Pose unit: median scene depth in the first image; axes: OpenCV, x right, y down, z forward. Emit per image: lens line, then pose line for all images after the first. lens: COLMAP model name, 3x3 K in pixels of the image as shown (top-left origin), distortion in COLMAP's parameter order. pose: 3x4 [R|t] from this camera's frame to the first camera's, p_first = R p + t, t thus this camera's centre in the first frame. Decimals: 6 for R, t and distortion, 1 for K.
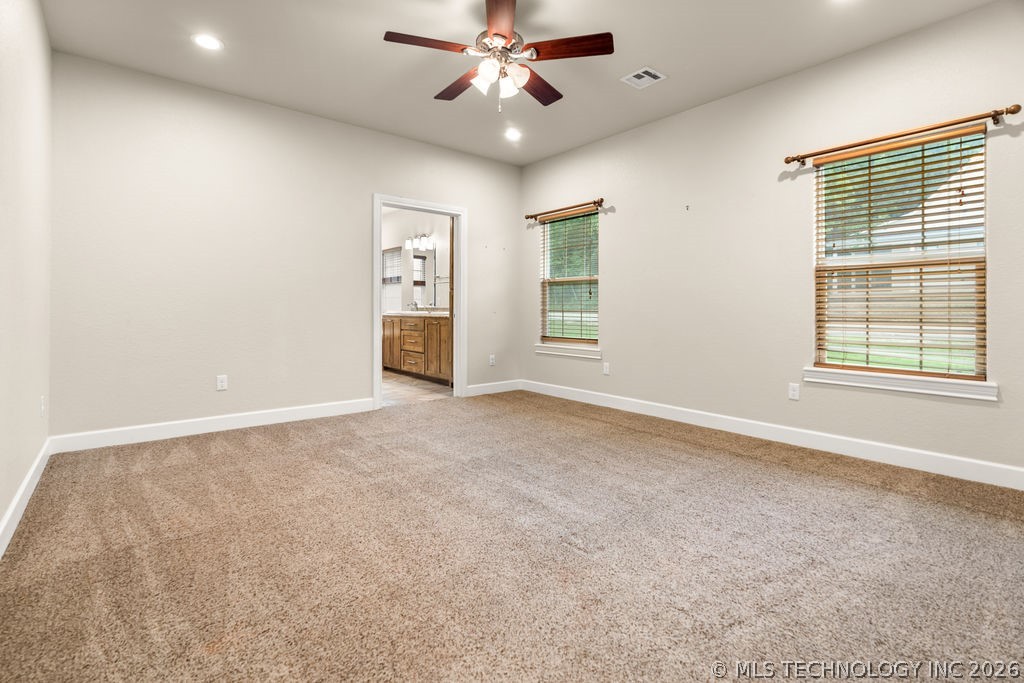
lens RADIAL K [[469.3, 0, 493.9], [0, 469.3, 317.2], [0, 0, 1]] dist [-0.009196, 0.001691]
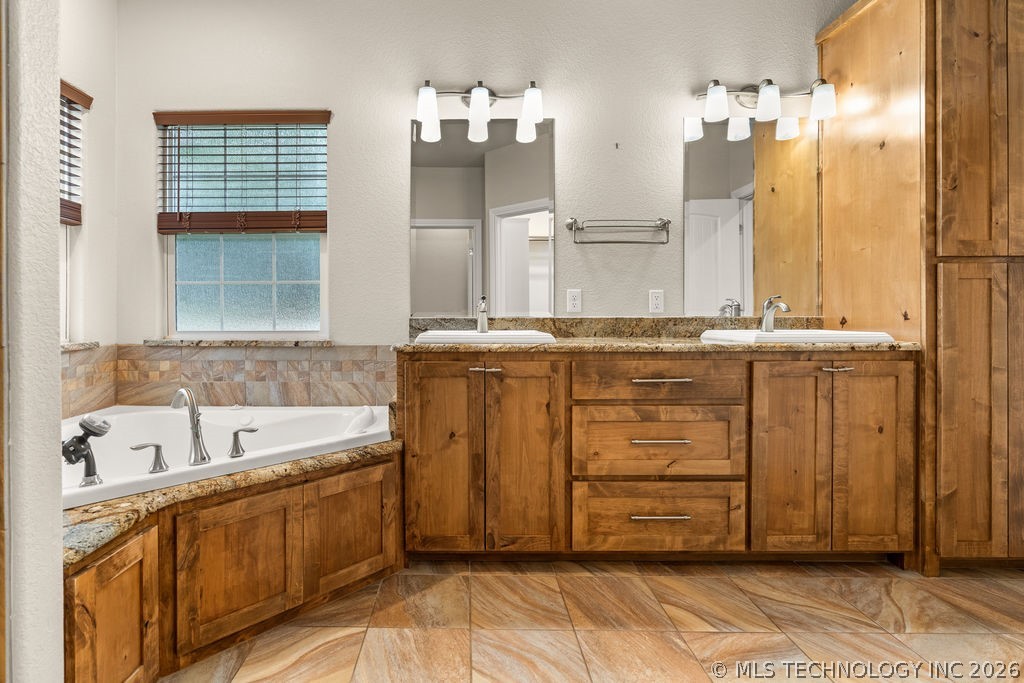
lens RADIAL K [[469.3, 0, 493.9], [0, 469.3, 317.2], [0, 0, 1]] dist [-0.009196, 0.001691]
pose [[0.633397, -0.014234, 0.773696, -0.450642], [0.016435, 0.999853, 0.004941, -0.024537], [-0.773652, 0.009586, 0.633538, 0.903611]]
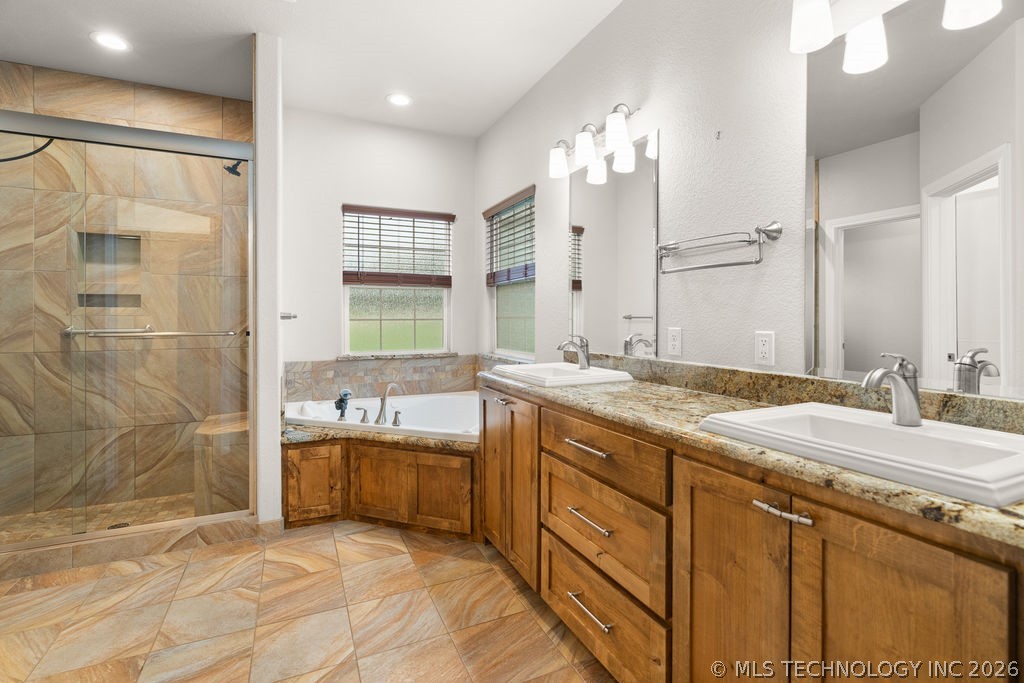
lens RADIAL K [[467.4, 0, 512.9], [0, 467.4, 325.2], [0, 0, 1]] dist [-0.003086, 0.000013]
pose [[0.975064, -0.001718, -0.221919, -0.161092], [0.001600, 0.999998, -0.000714, -0.044803], [0.221920, 0.000341, 0.975065, 0.770144]]
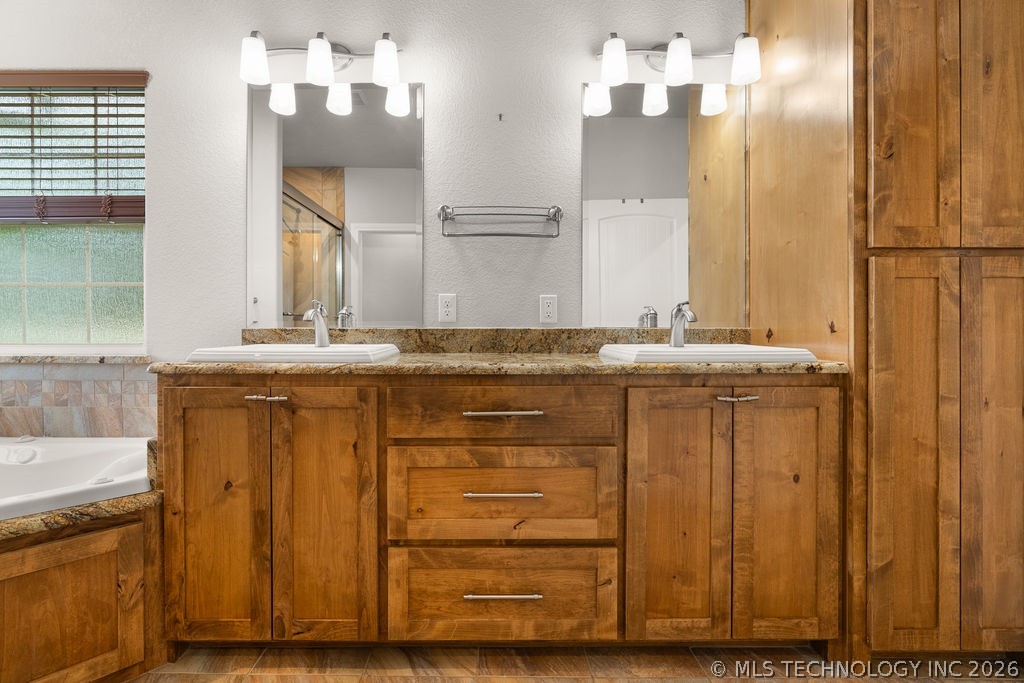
lens RADIAL K [[466.9, 0, 509.5], [0, 466.9, 327.3], [0, 0, 1]] dist [-0.013144, 0.004045]
pose [[0.619675, -0.011051, 0.784781, -0.334088], [0.013260, 0.999906, 0.003610, -0.022574], [-0.784746, 0.008169, 0.619763, 0.873604]]
